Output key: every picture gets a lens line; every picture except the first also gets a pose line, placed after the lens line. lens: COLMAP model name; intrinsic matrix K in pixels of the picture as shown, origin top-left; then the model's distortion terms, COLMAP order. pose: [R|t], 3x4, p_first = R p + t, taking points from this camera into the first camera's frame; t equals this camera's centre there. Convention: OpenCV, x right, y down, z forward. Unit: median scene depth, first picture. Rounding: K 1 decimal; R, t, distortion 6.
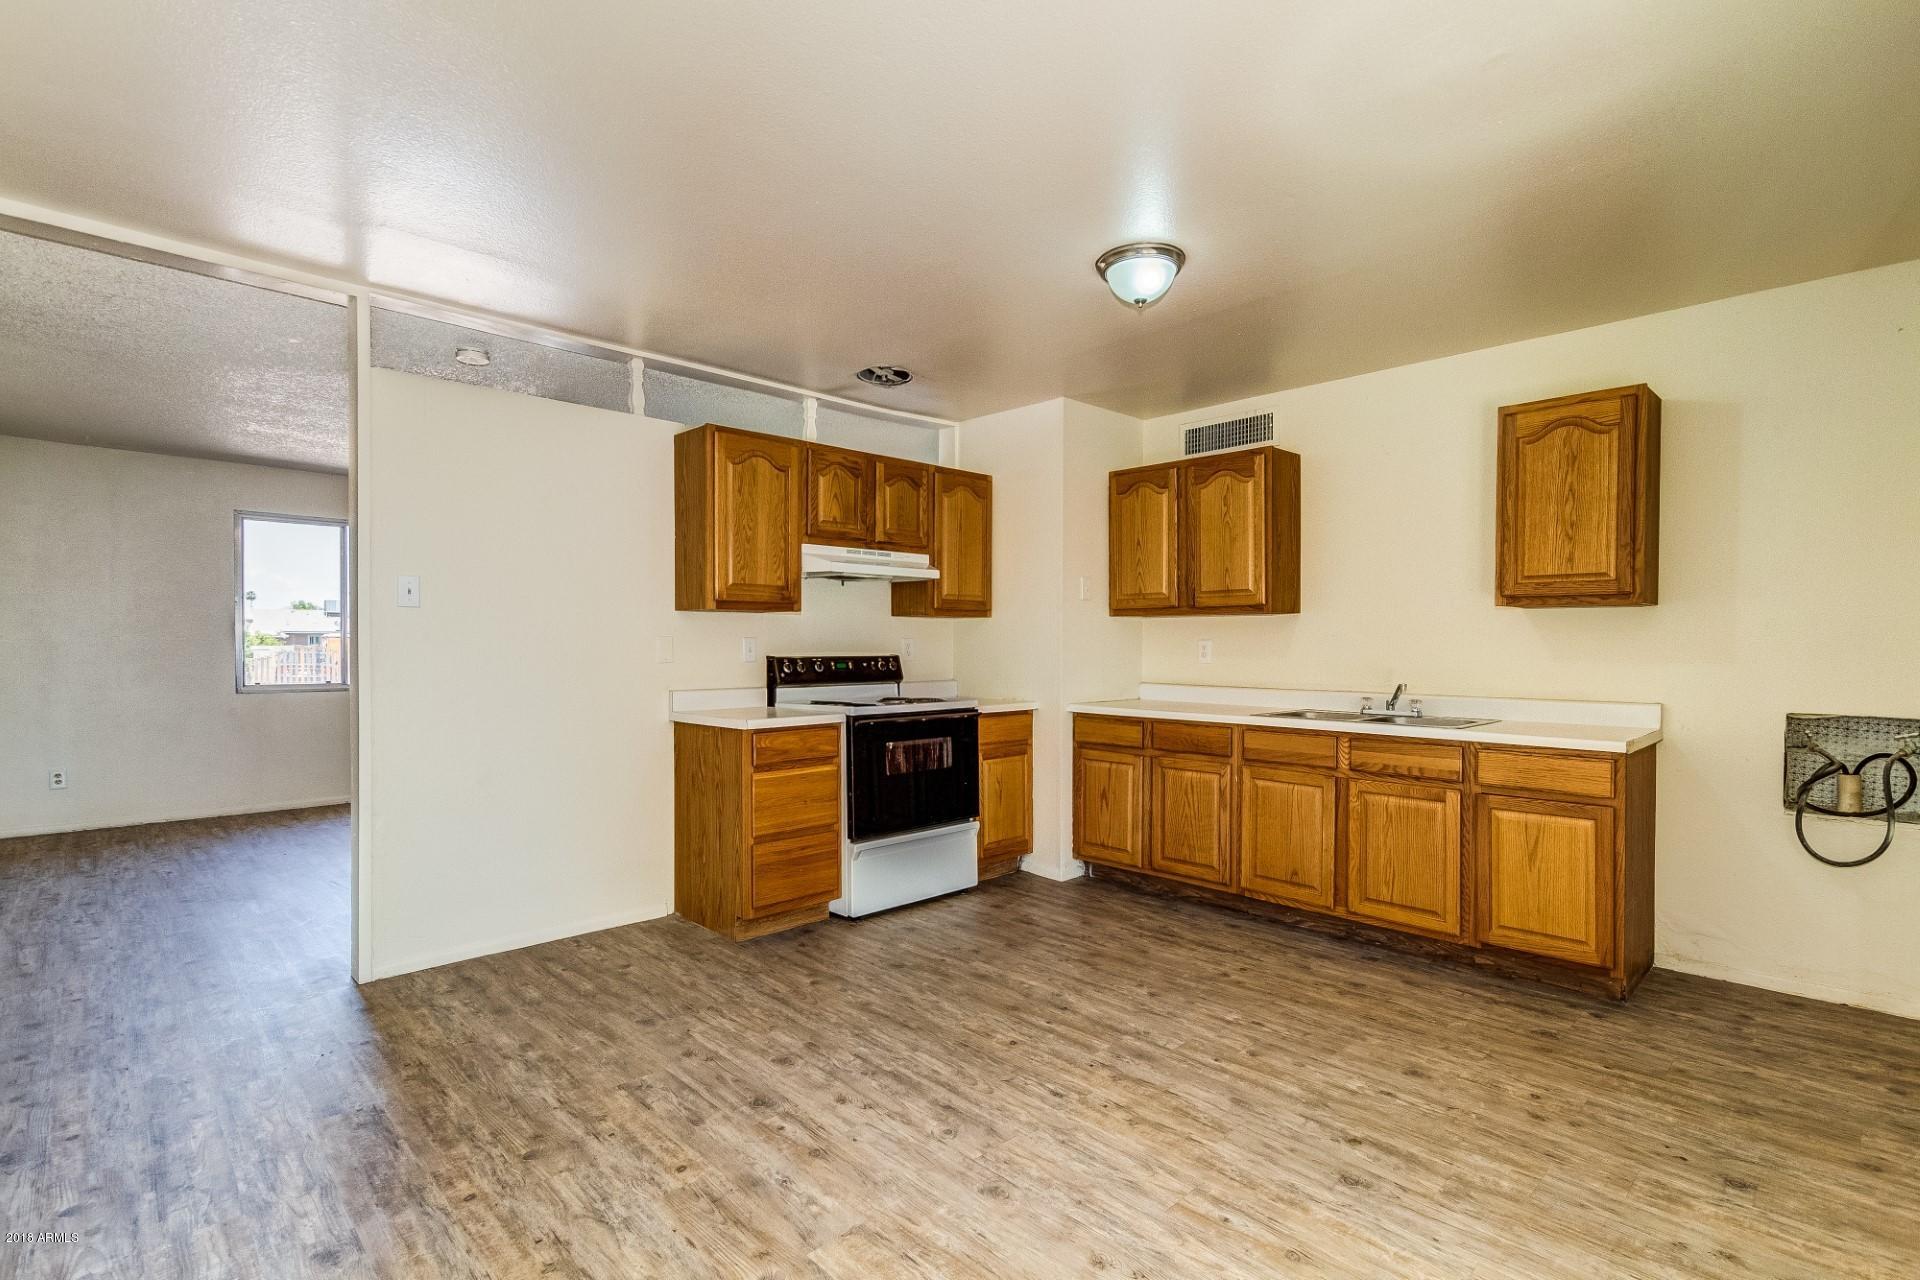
lens RADIAL K [[884.4, 0, 955.5], [0, 884.4, 653.6], [0, 0, 1]] dist [0.009264, -0.000170]
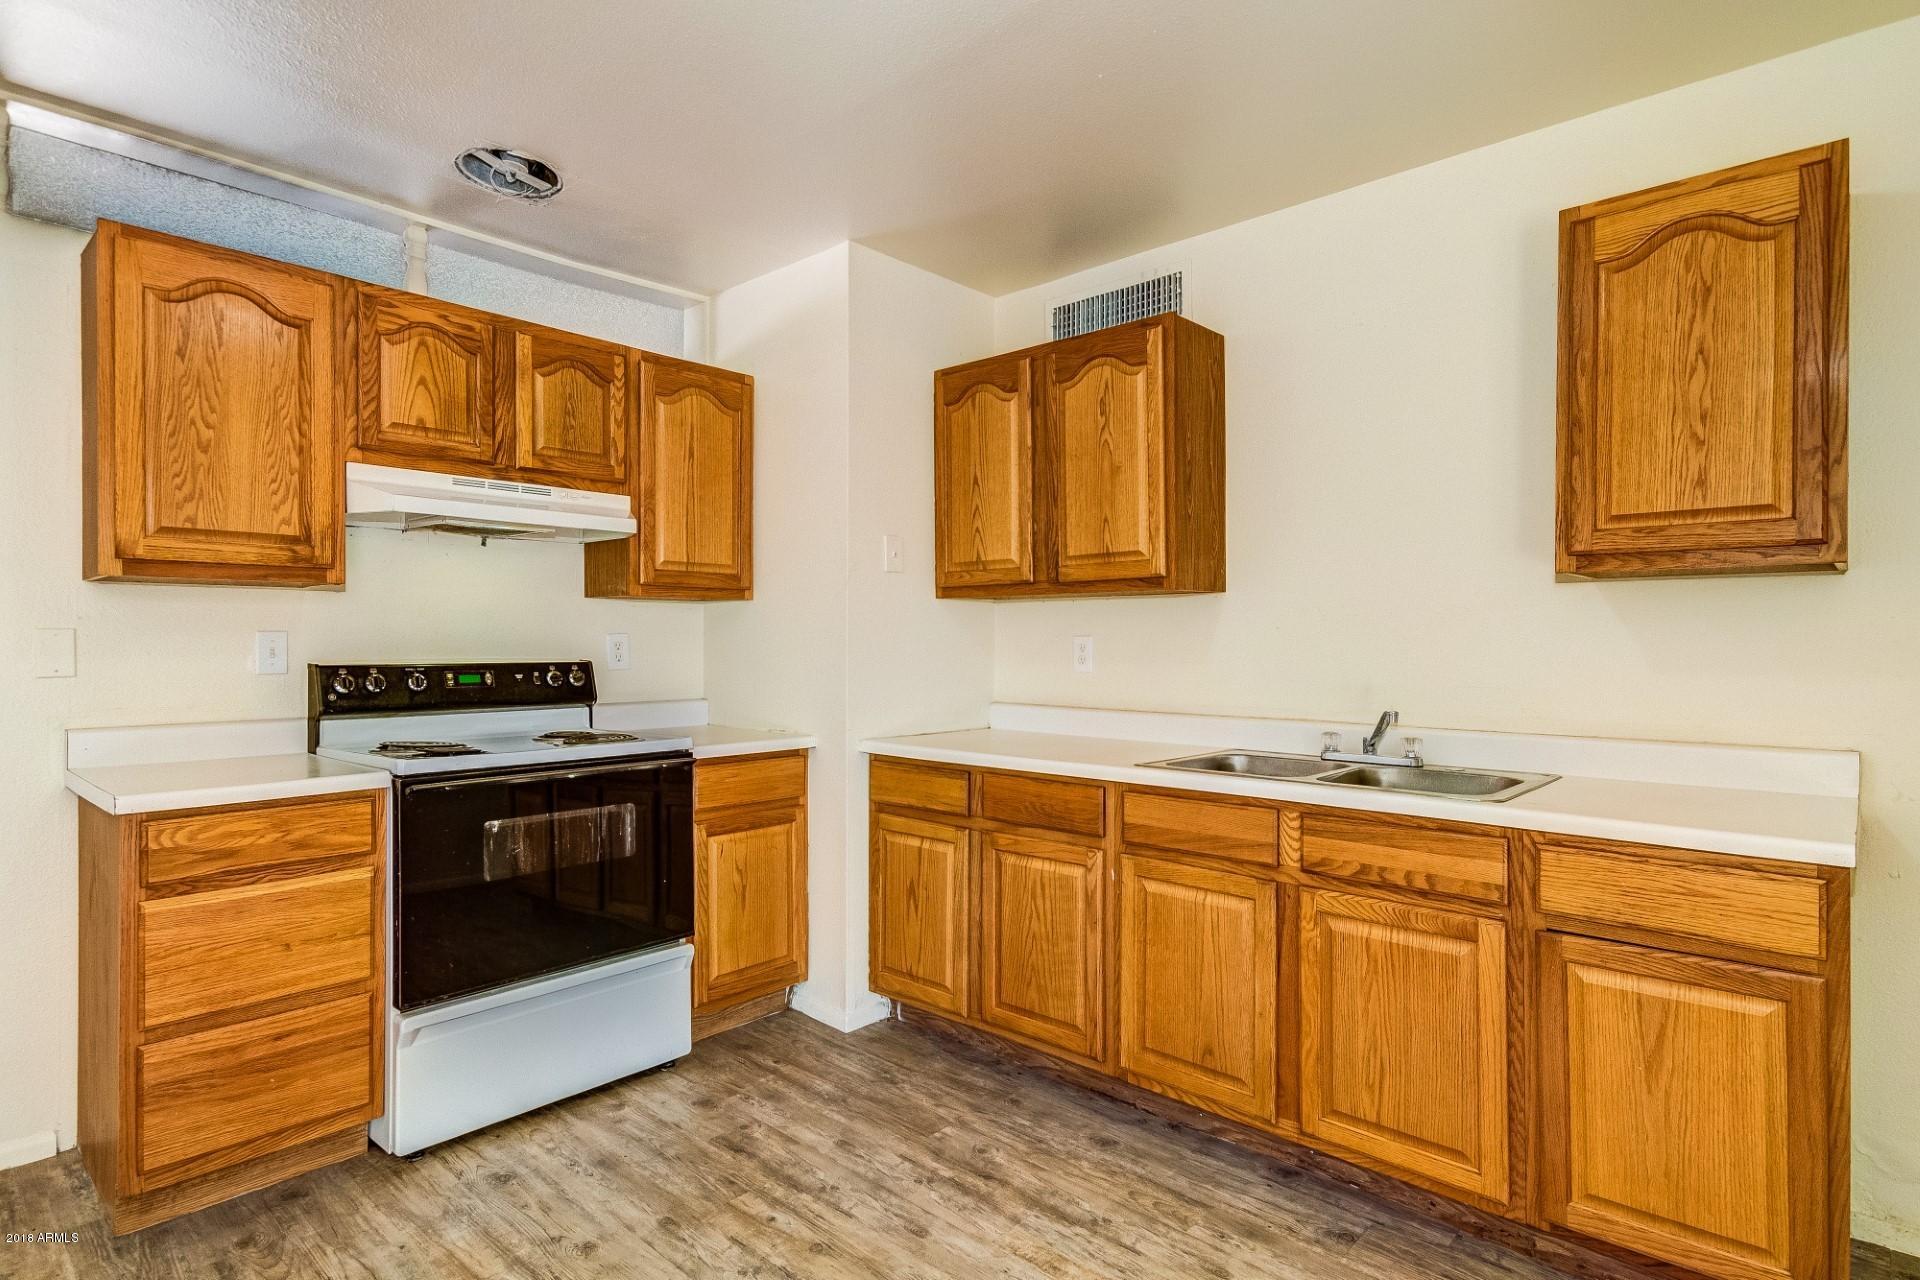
lens RADIAL K [[977.1, 0, 960.0], [0, 977.1, 640.0], [0, 0, 1]] dist [0.017206, -0.000989]
pose [[0.997526, -0.000450, 0.070300, 0.178396], [0.001492, 0.999890, -0.014774, -0.002949], [-0.070286, 0.014842, 0.997416, 0.379340]]
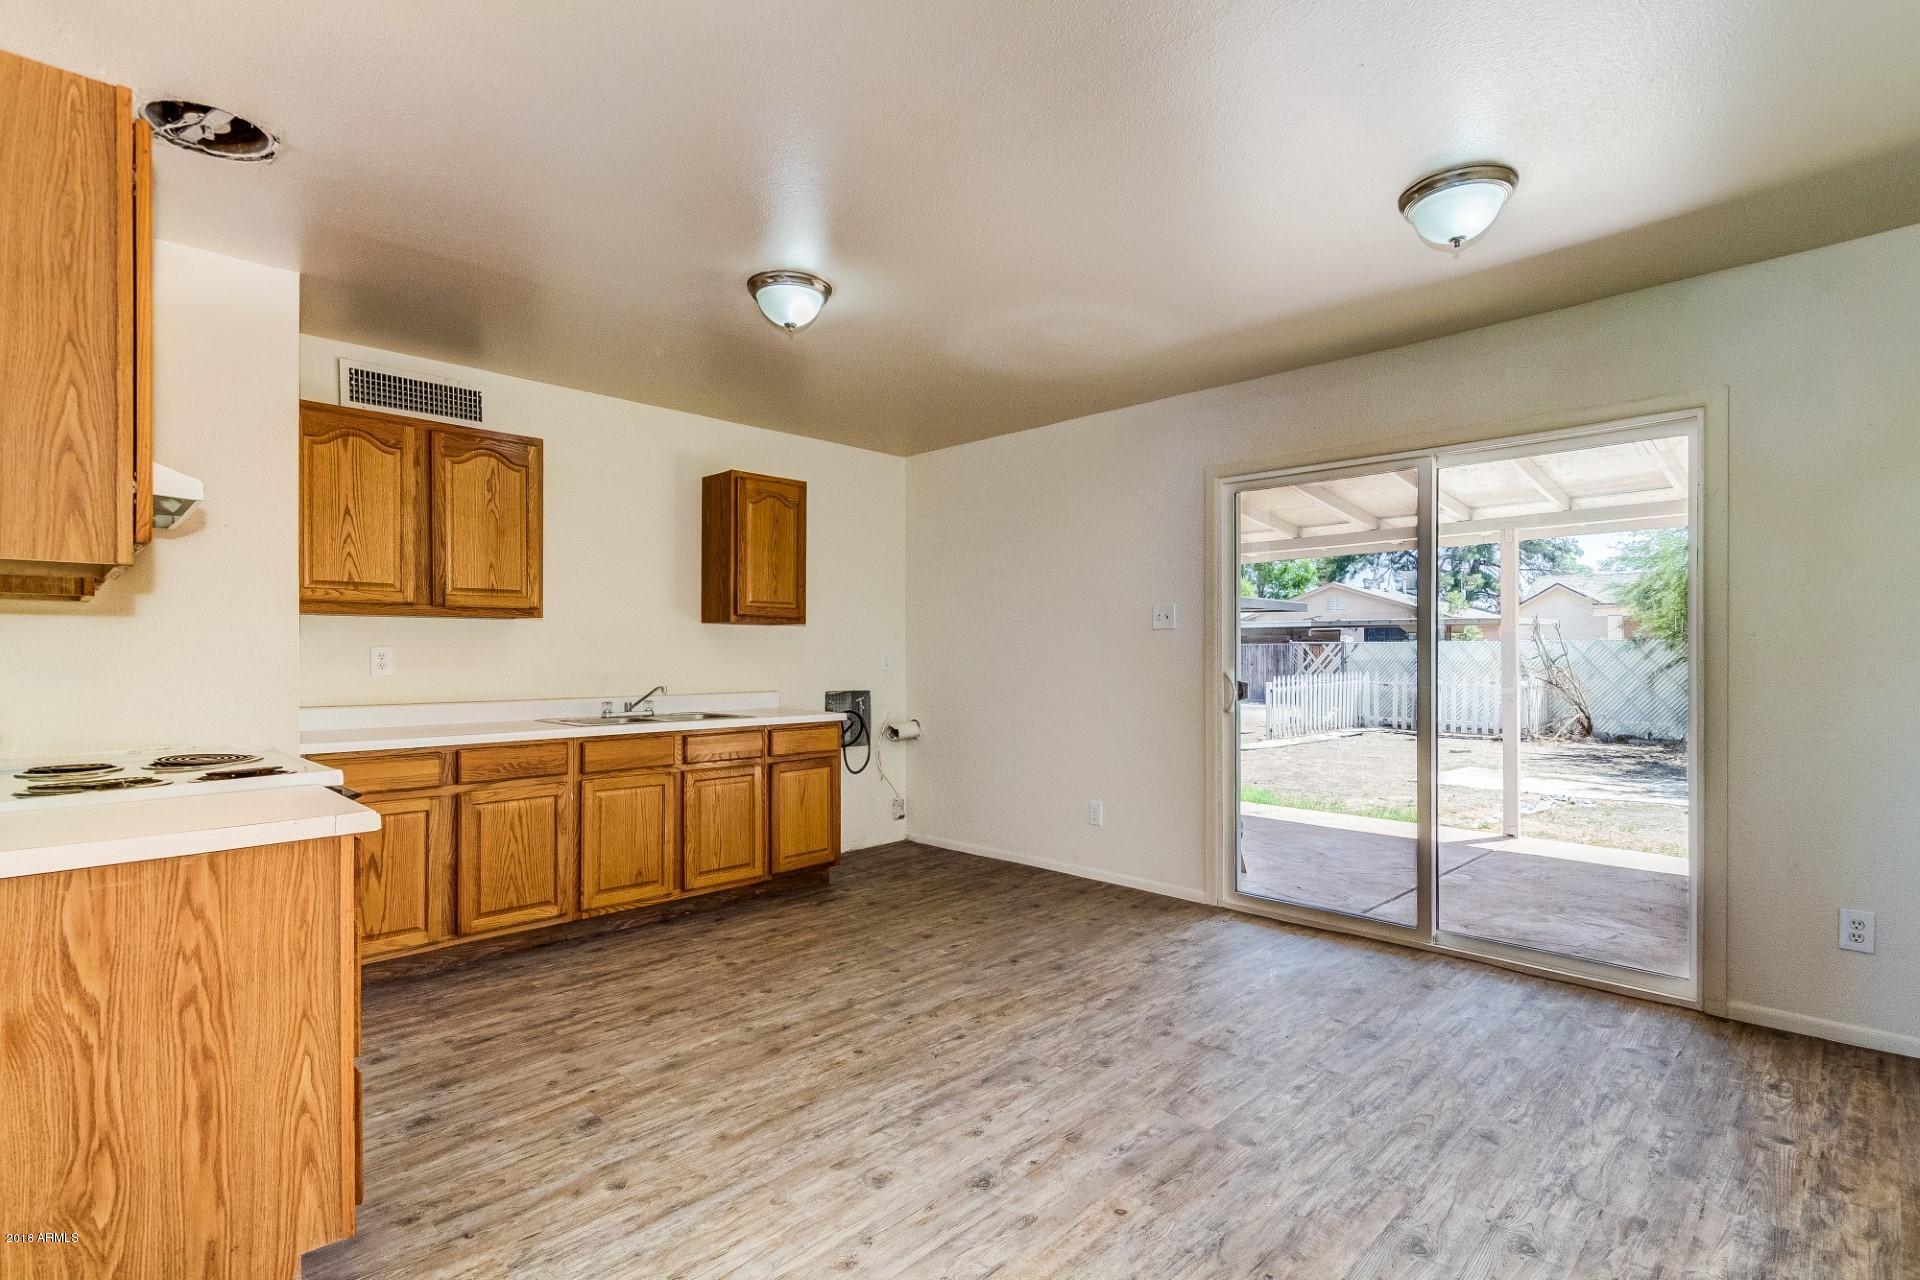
lens RADIAL K [[929.1, 0, 958.7], [0, 929.1, 655.9], [0, 0, 1]] dist [0.002806, 0.000001]
pose [[-0.019761, -0.006354, 0.999785, -0.683875], [0.012243, 0.999903, 0.006596, -0.007889], [-0.999730, 0.012371, -0.019682, 0.630629]]
